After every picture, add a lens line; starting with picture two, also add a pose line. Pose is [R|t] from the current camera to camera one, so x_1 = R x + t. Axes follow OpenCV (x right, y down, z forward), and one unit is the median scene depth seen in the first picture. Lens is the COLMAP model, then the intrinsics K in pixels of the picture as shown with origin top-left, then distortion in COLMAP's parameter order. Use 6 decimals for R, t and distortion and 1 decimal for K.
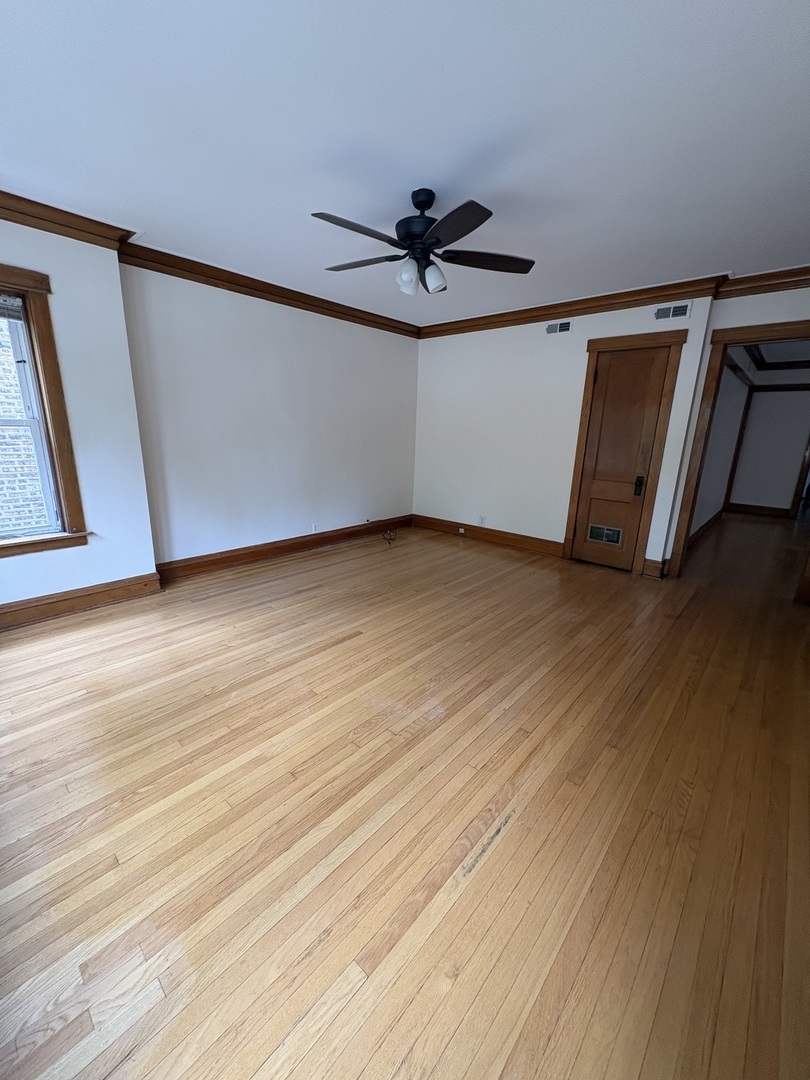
lens RADIAL K [[428.9, 0, 405.0], [0, 428.9, 540.0], [0, 0, 1]] dist [0.000199, 0.000227]
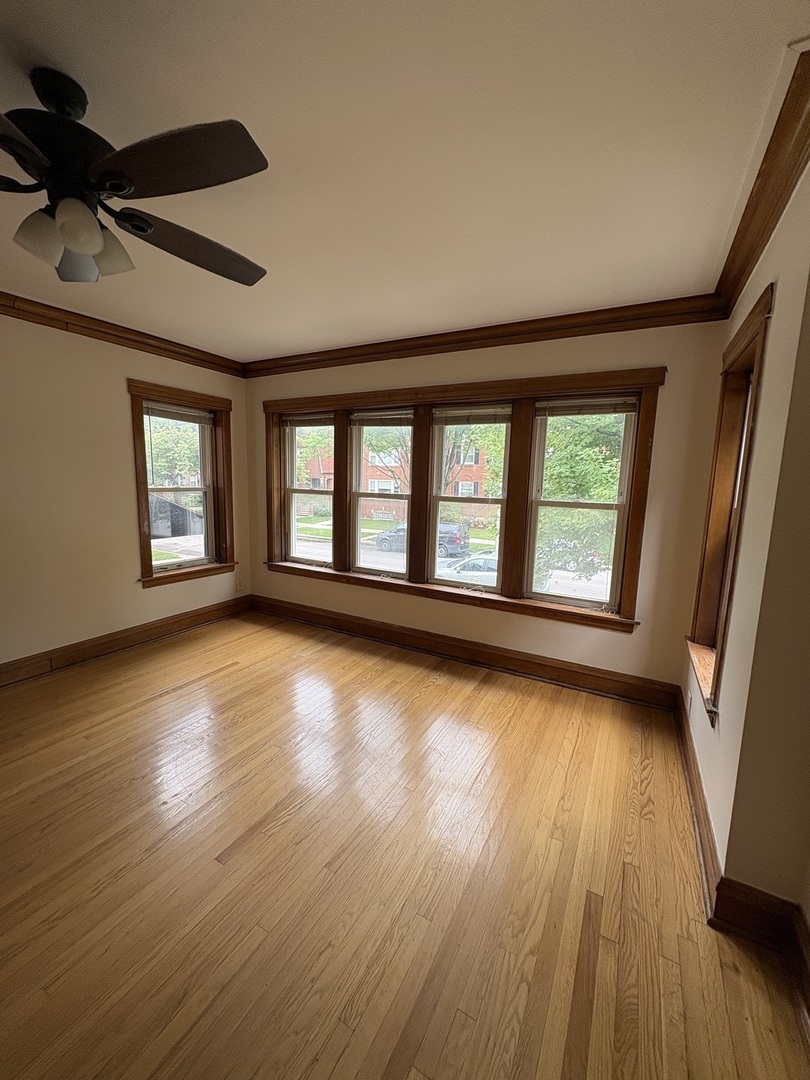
lens RADIAL K [[428.9, 0, 405.0], [0, 428.9, 540.0], [0, 0, 1]] dist [0.000199, 0.000227]
pose [[-0.972426, -0.023534, -0.232023, -0.164955], [-0.110760, 0.922136, 0.370671, -0.335751], [0.205233, 0.386149, -0.899315, 1.149198]]
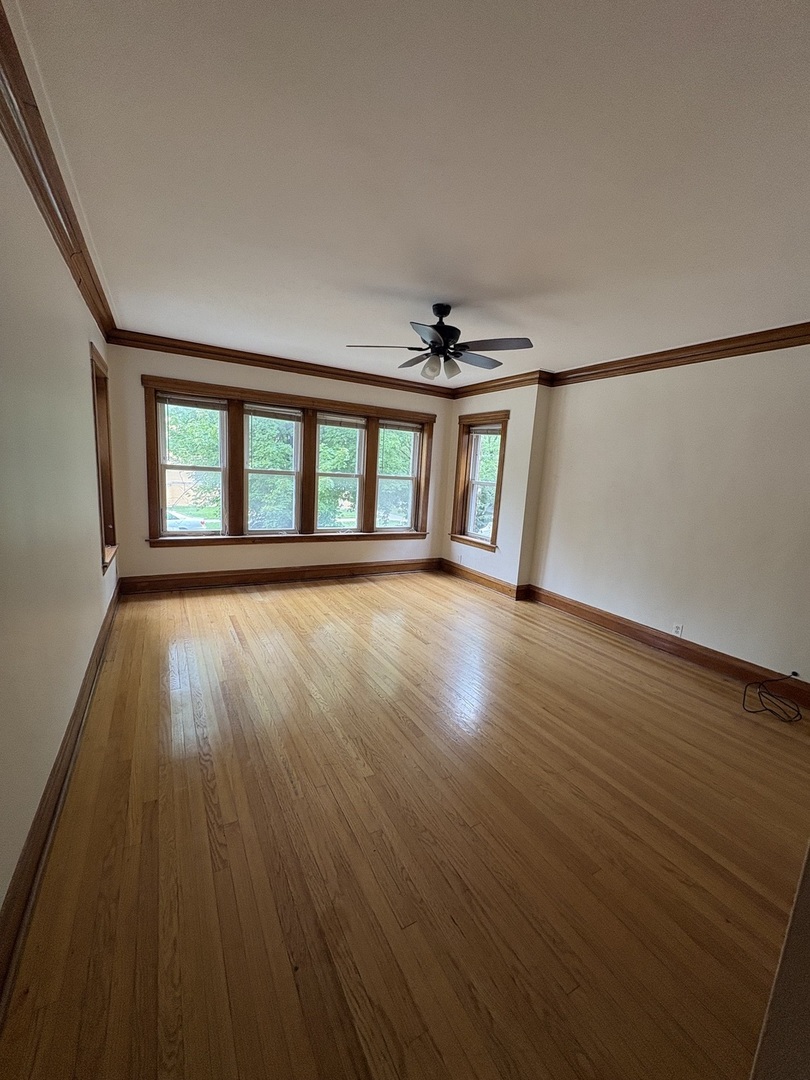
lens RADIAL K [[428.9, 0, 405.0], [0, 428.9, 540.0], [0, 0, 1]] dist [0.000199, 0.000227]
pose [[-0.319059, 0.113697, -0.940890, 0.873432], [-0.306050, 0.927228, 0.215829, -0.260226], [0.896958, 0.356822, -0.261044, 0.953725]]
